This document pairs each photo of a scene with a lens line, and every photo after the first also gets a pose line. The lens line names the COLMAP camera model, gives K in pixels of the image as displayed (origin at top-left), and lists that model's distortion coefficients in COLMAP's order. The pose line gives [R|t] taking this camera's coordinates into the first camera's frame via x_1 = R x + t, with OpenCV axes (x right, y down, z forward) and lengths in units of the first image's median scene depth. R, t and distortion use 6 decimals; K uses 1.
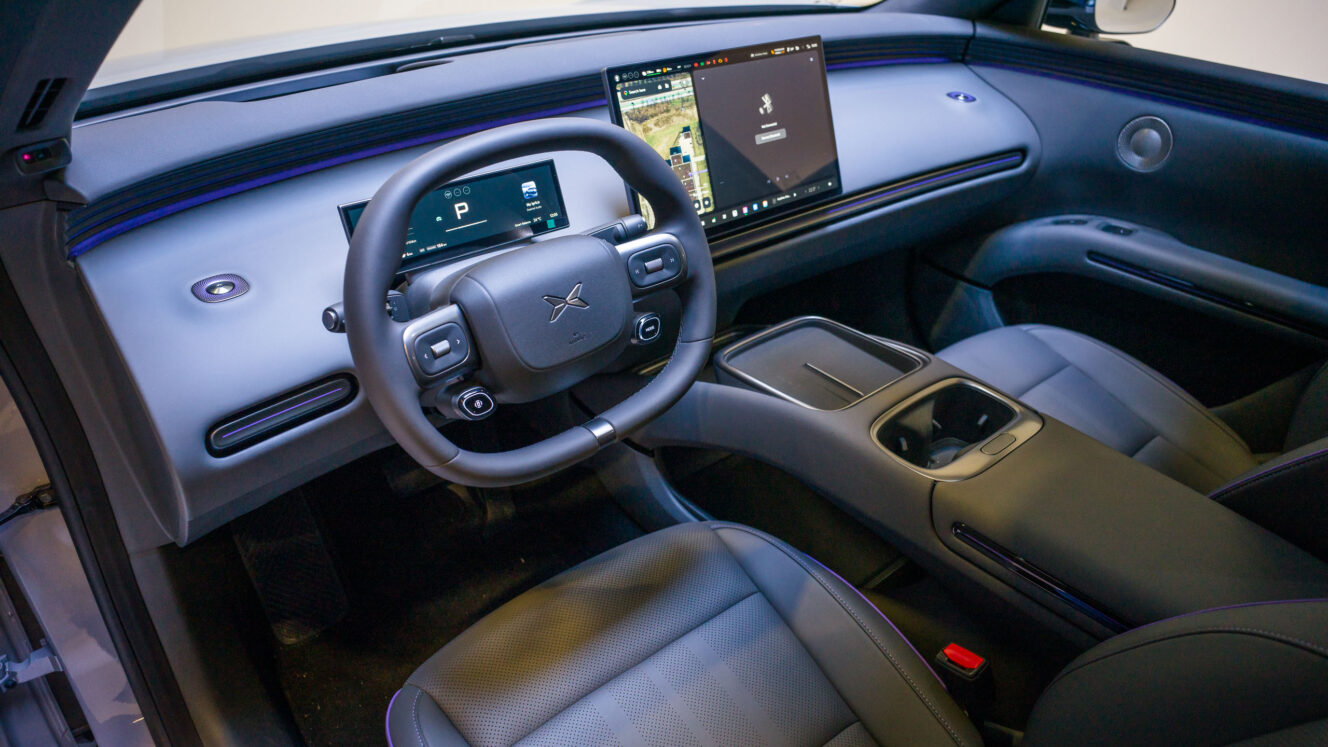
lens RADIAL K [[880.2, 0, 665.5], [0, 880.2, 379.9], [0, 0, 1]] dist [-0.022378, -0.003167]
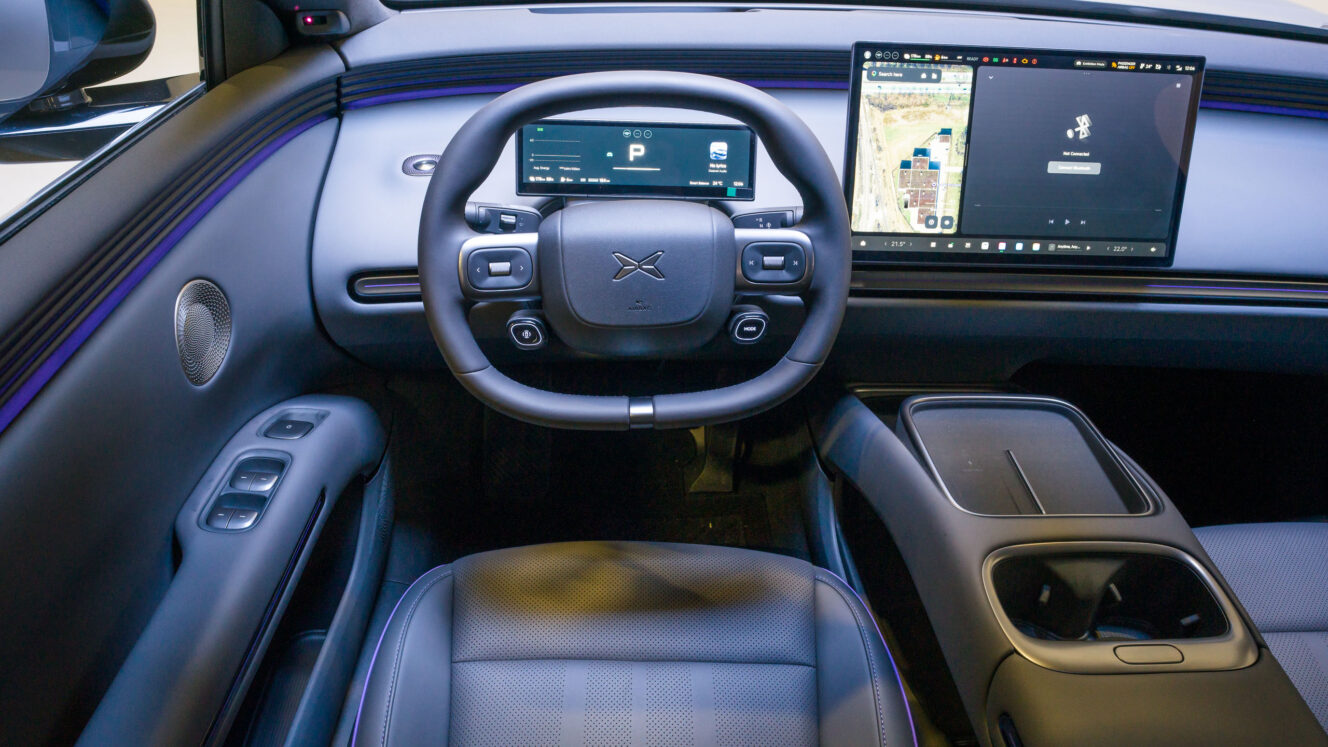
lens RADIAL K [[880.2, 0, 664.7], [0, 880.2, 363.4], [0, 0, 1]] dist [-0.022378, -0.003167]
pose [[0.785444, 0.354991, -0.507010, 0.325875], [-0.346936, 0.930895, 0.114319, -0.083964], [0.512556, 0.086110, 0.854325, 0.170247]]
